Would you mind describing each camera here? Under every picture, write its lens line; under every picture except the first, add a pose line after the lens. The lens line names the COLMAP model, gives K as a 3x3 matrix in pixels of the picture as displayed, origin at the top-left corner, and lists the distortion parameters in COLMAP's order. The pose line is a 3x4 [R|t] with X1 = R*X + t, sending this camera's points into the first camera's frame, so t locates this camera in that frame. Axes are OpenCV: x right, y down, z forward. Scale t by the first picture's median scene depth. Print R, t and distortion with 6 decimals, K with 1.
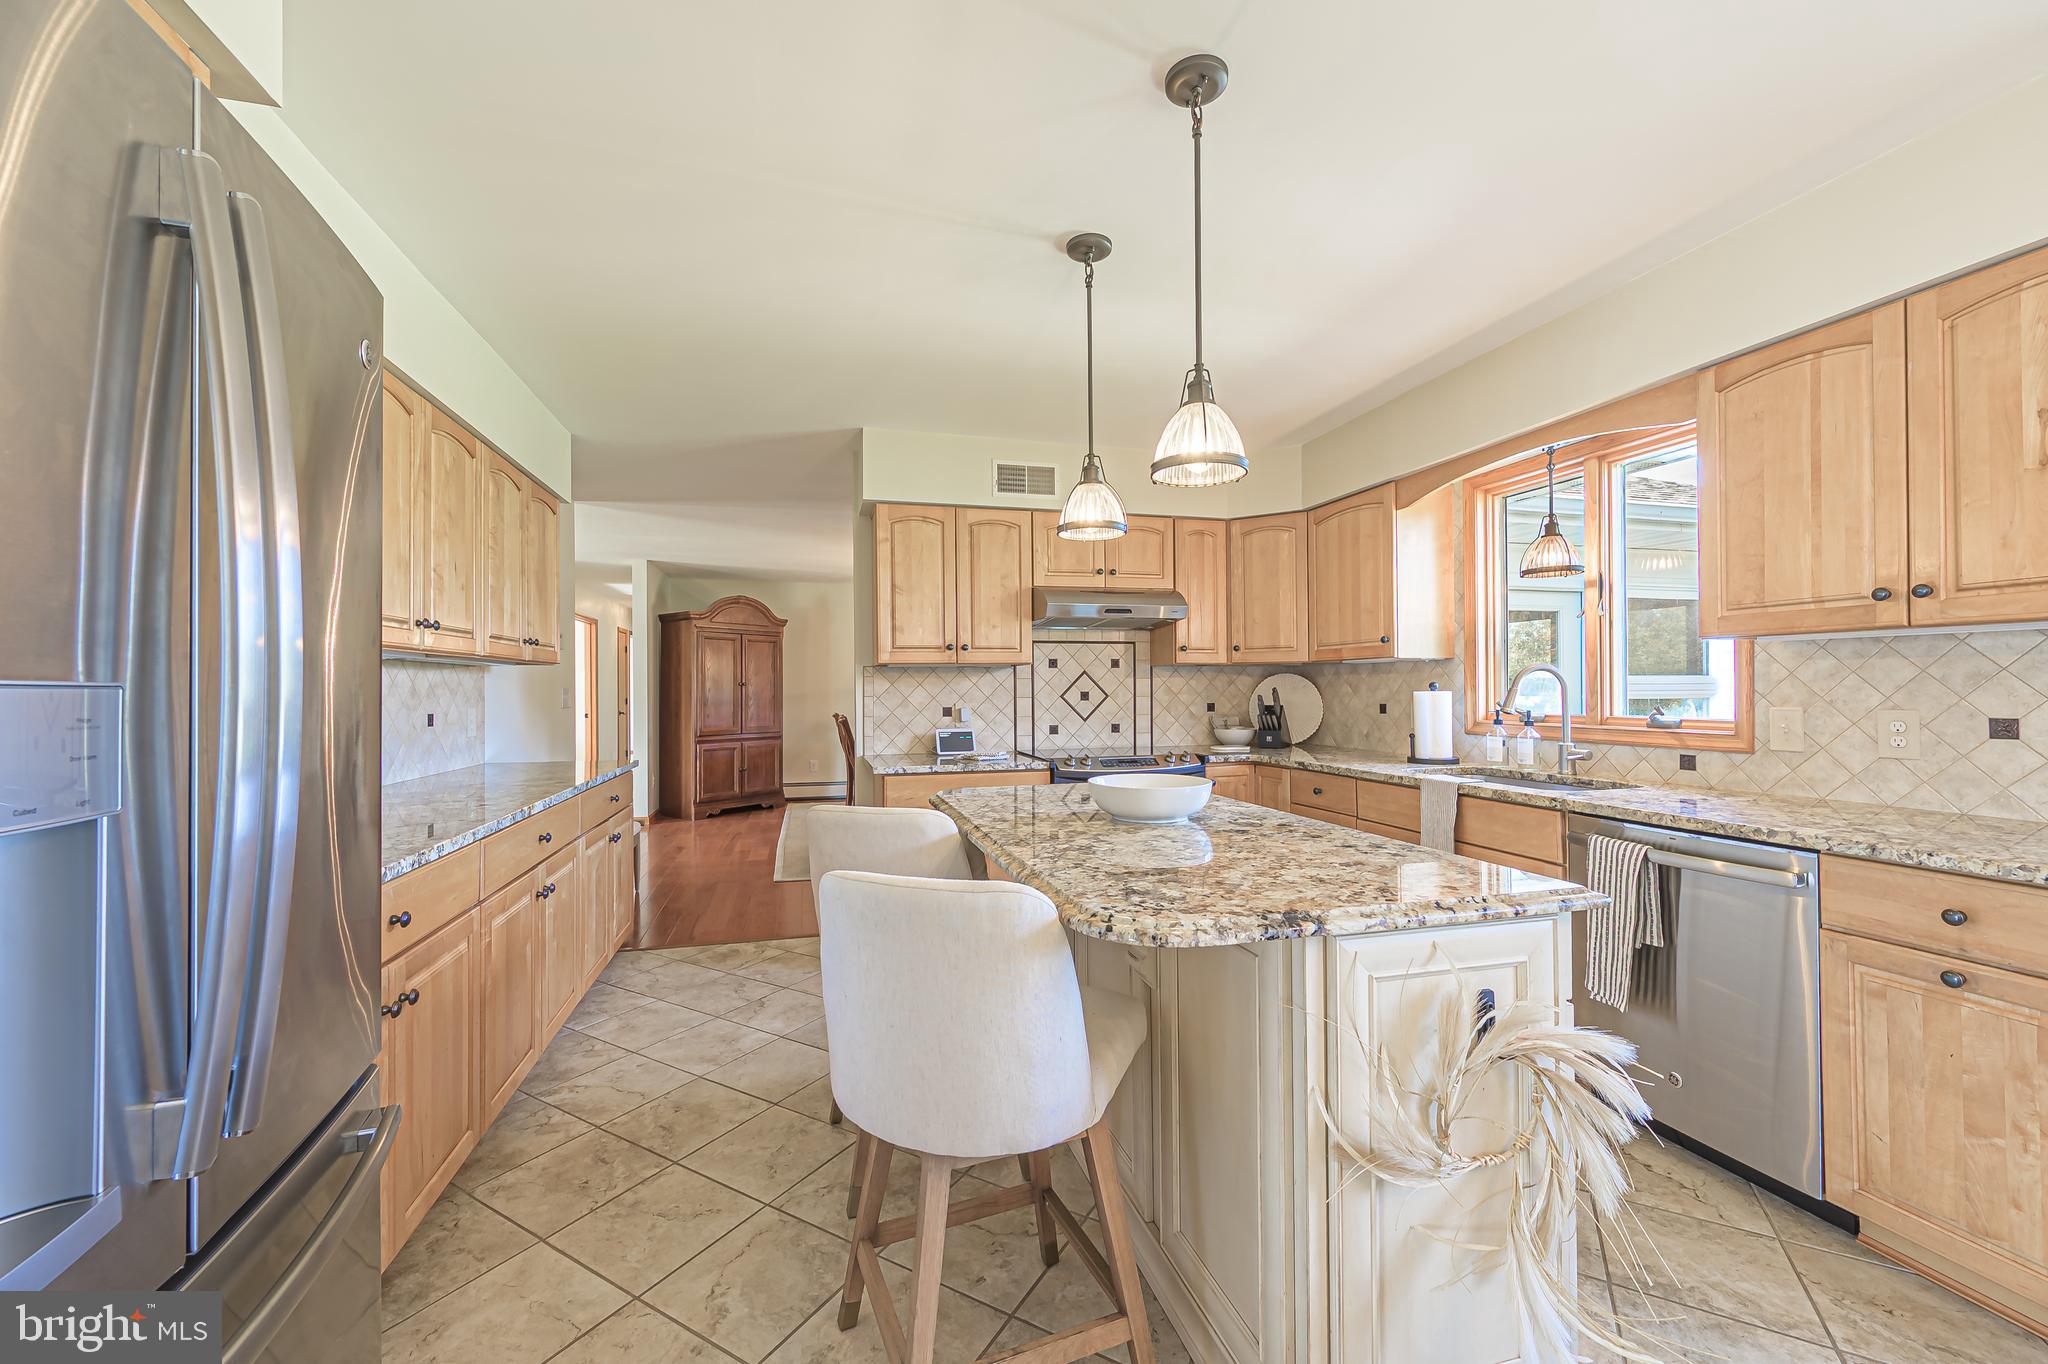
lens RADIAL K [[807.2, 0, 1021.0], [0, 807.2, 684.0], [0, 0, 1]] dist [-0.000274, 0.000161]
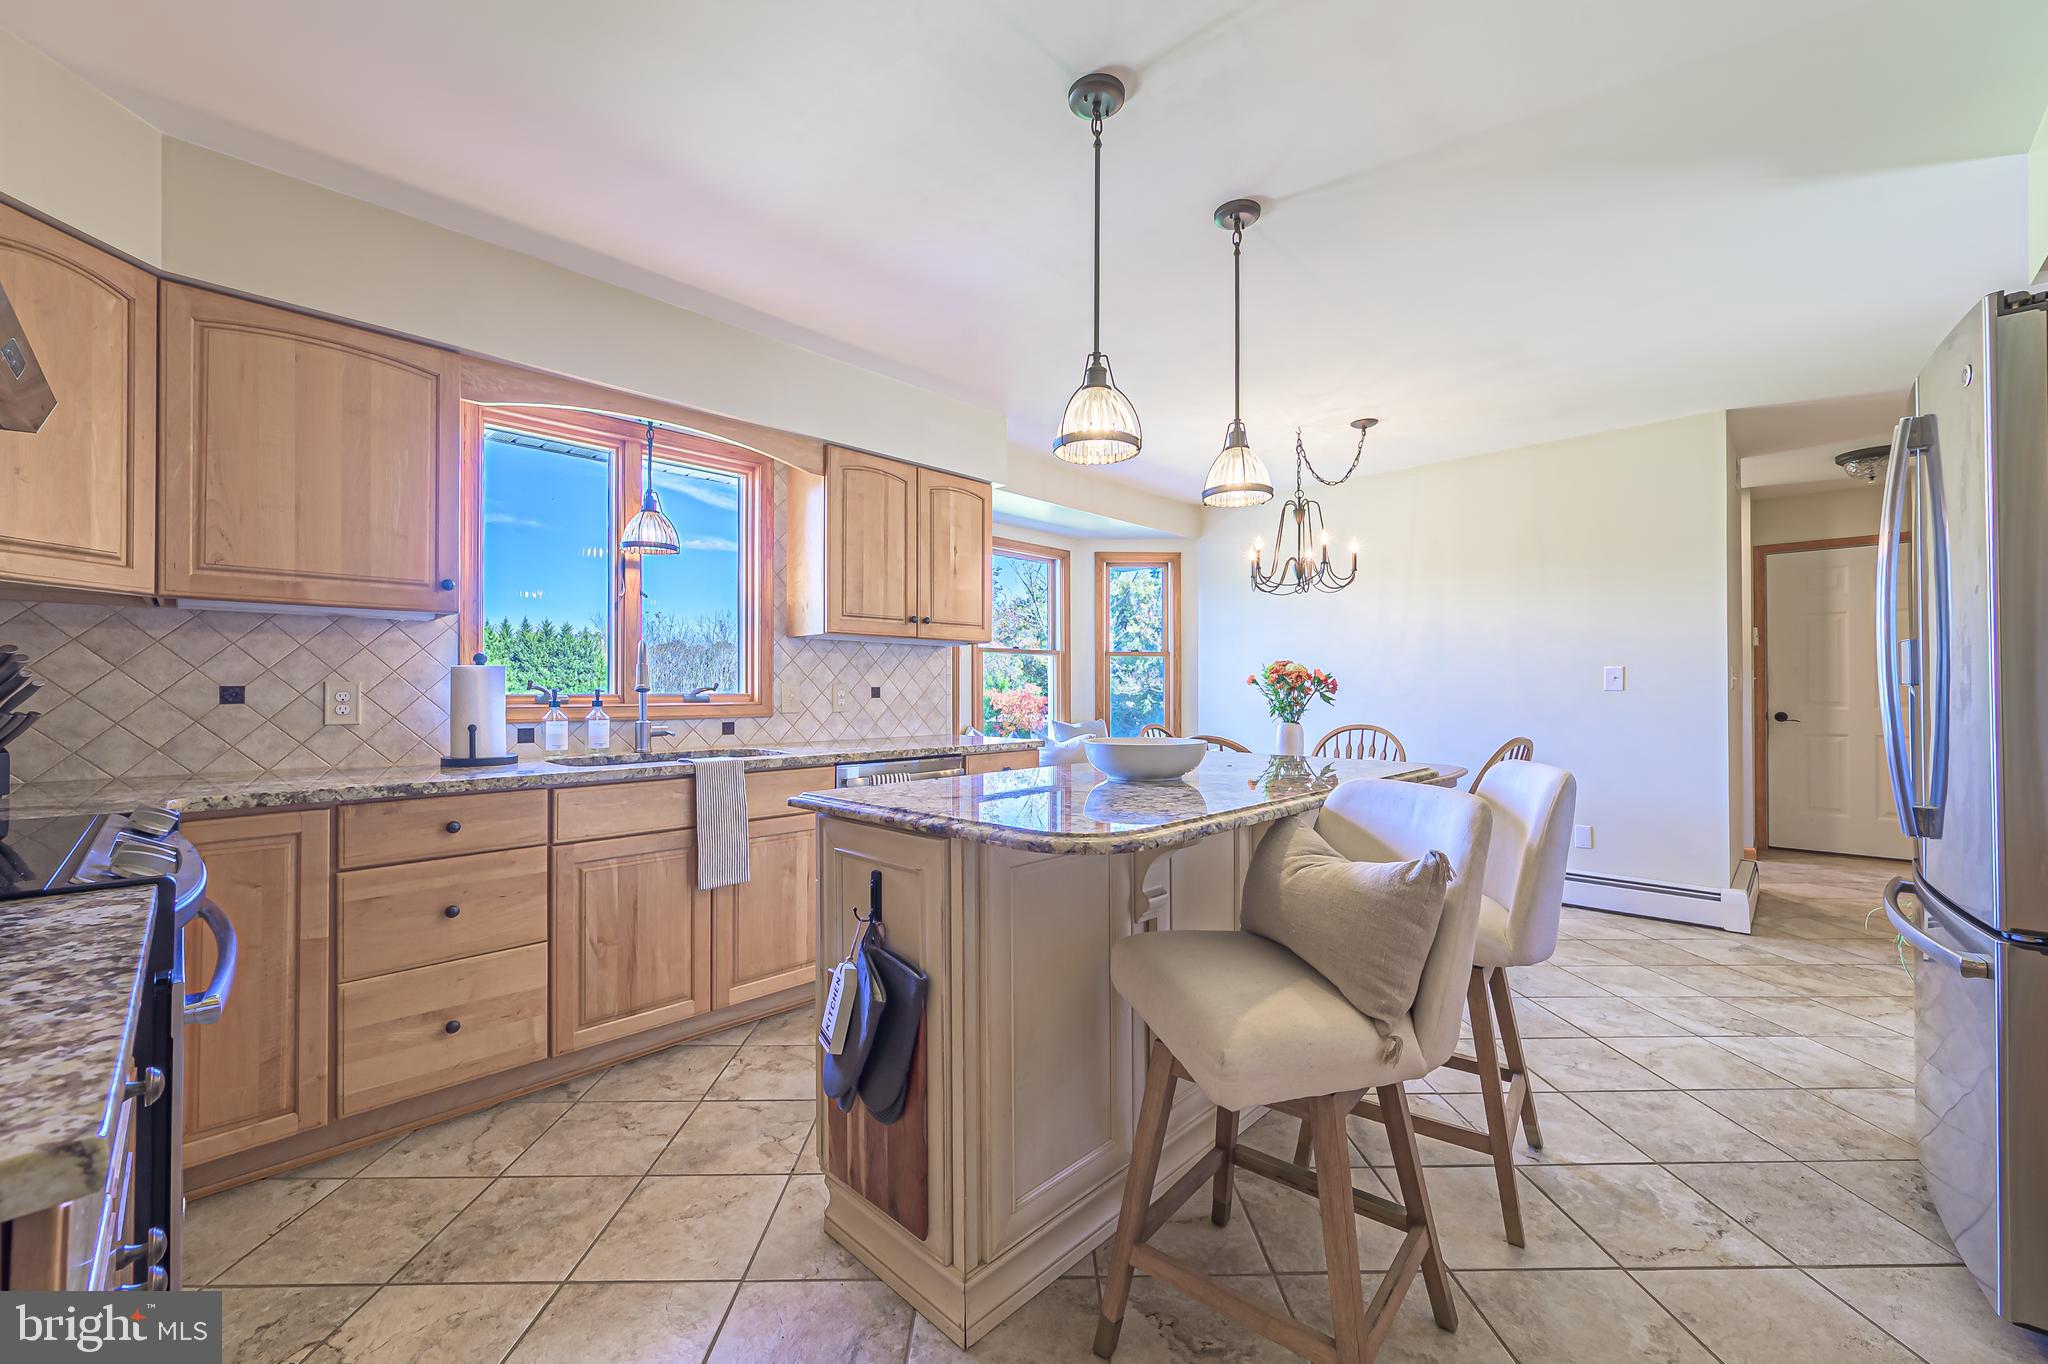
lens RADIAL K [[807.2, 0, 1021.0], [0, 807.2, 684.0], [0, 0, 1]] dist [-0.000274, 0.000161]
pose [[-0.511702, 0.014046, 0.859048, -0.354905], [-0.000063, 0.999866, -0.016386, 0.036699], [-0.859163, -0.008439, -0.511632, 0.931845]]
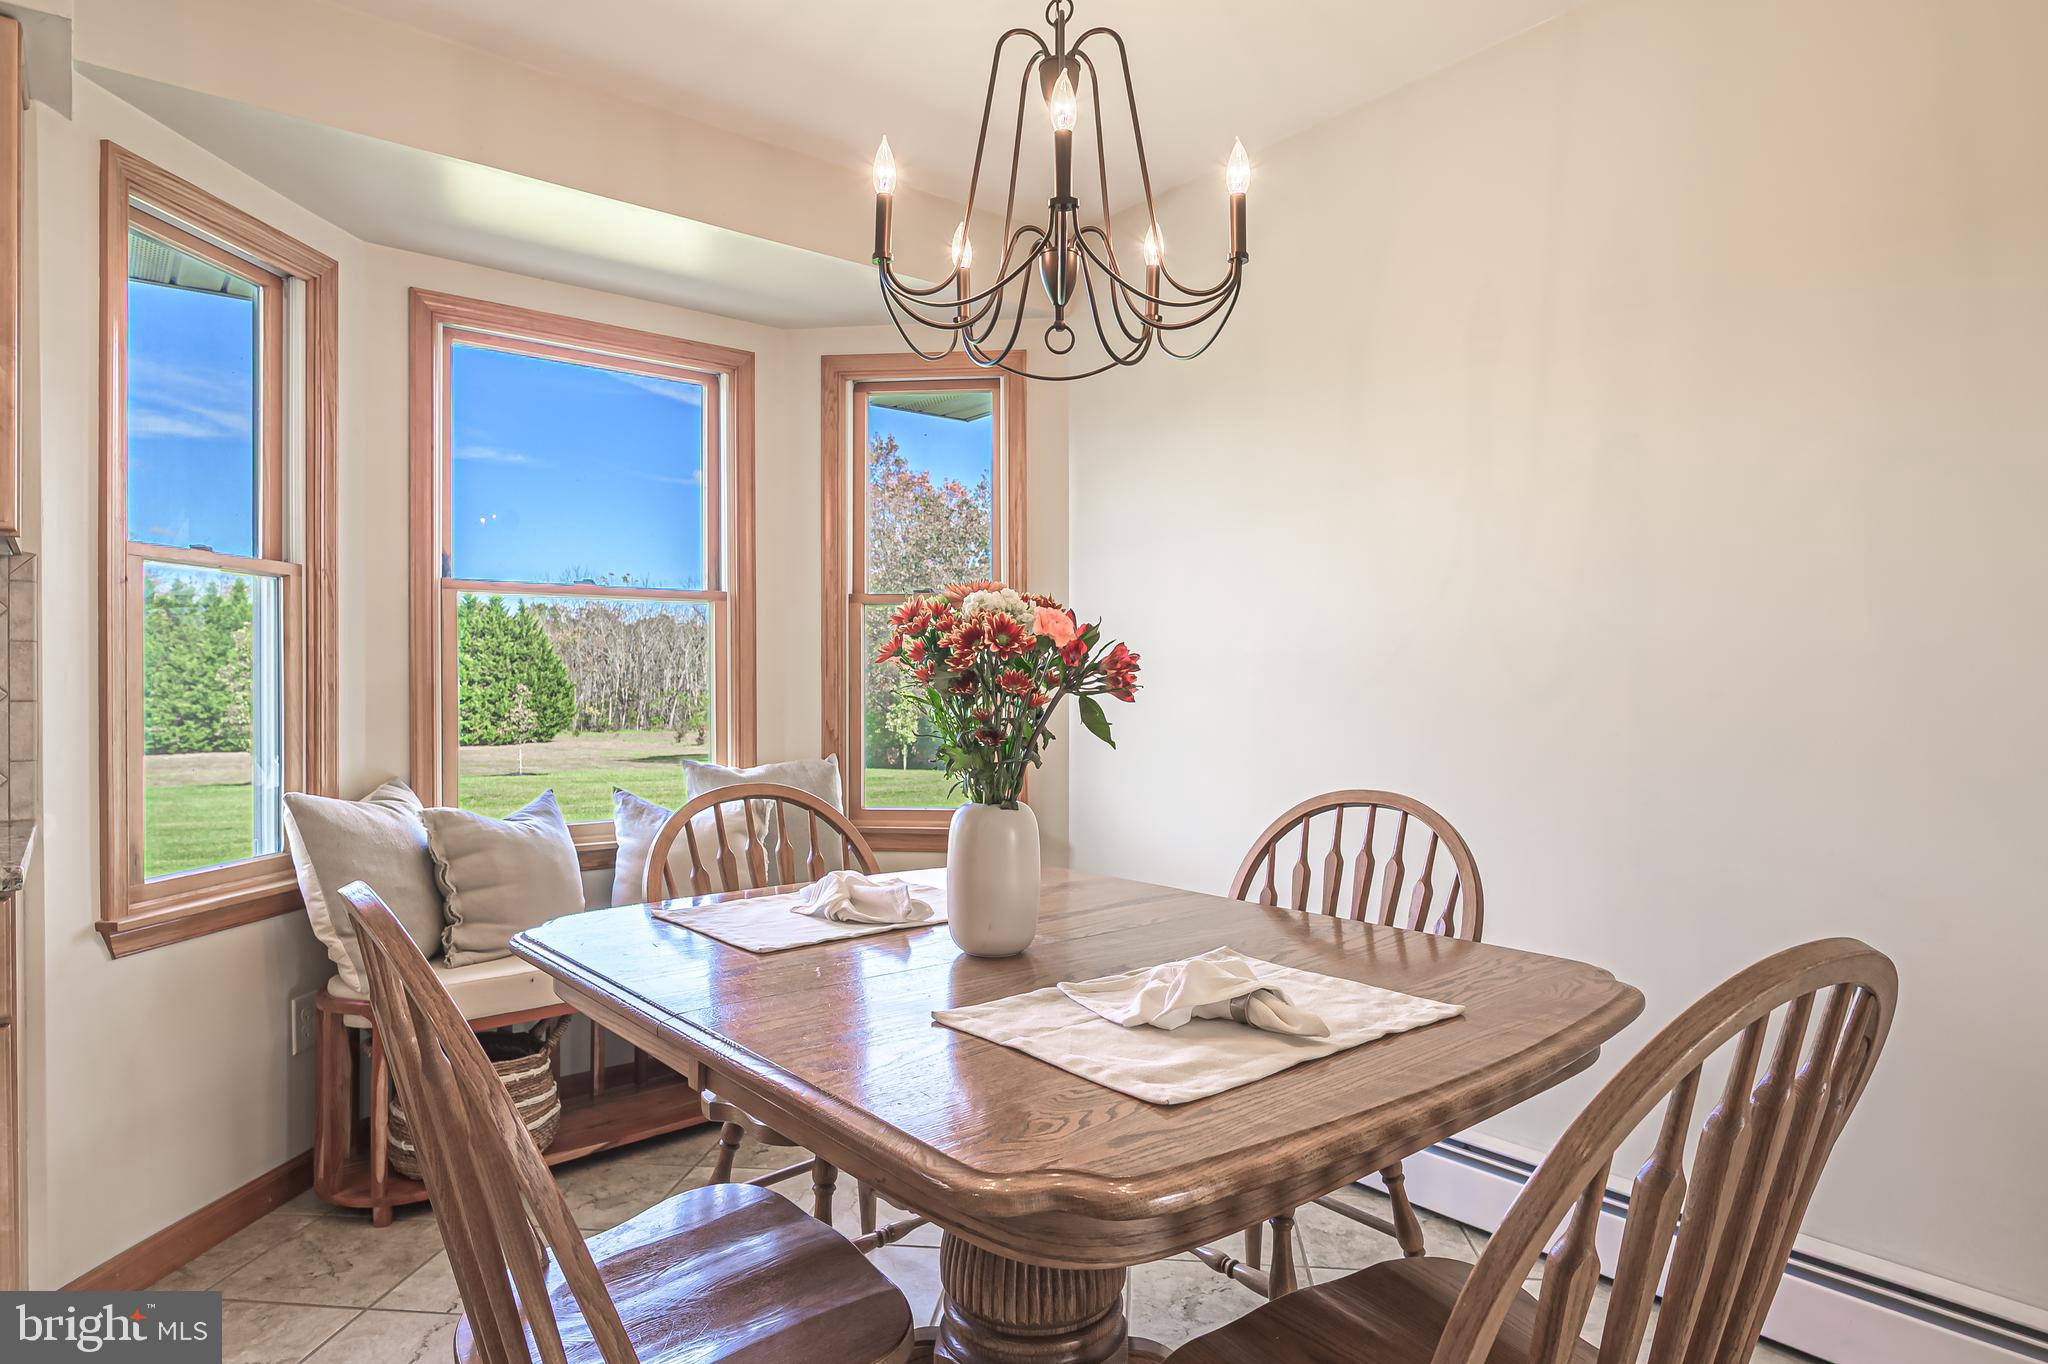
lens RADIAL K [[1177.7, 0, 1024.0], [0, 1177.7, 682.0], [0, 0, 1]] dist [-0.001747, -0.000206]
pose [[-0.409785, 0.009577, 0.912132, -0.010564], [-0.000090, 0.999944, -0.010540, 0.029962], [-0.912182, -0.004401, -0.409761, 0.218979]]
